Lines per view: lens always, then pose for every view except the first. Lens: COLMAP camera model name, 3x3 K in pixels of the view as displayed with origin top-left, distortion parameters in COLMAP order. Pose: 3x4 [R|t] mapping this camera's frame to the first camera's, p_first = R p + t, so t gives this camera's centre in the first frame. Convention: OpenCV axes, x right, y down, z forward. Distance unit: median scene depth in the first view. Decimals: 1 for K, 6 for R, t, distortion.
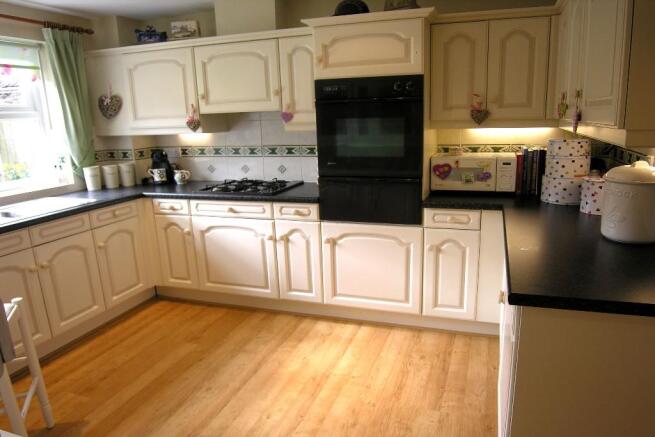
lens RADIAL K [[465.8, 0, 327.5], [0, 465.8, 218.5], [0, 0, 1]] dist [-0.052125, 0.002206]
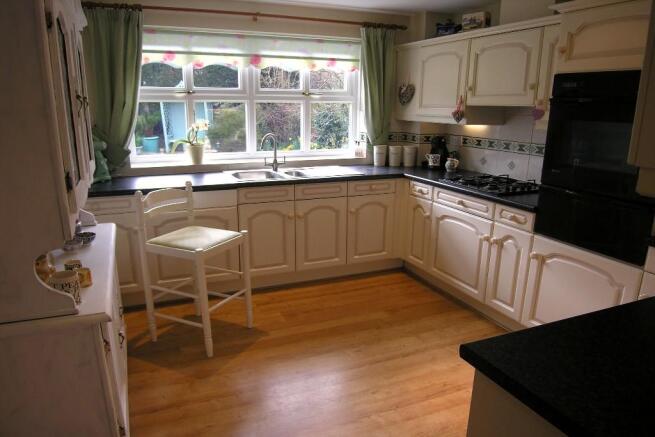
lens RADIAL K [[465.8, 0, 327.5], [0, 465.8, 218.5], [0, 0, 1]] dist [-0.052125, 0.002206]
pose [[0.689489, 0.209187, -0.693431, 0.276652], [-0.186998, 0.976339, 0.108598, -0.037782], [0.699741, 0.054793, 0.712292, 0.080565]]
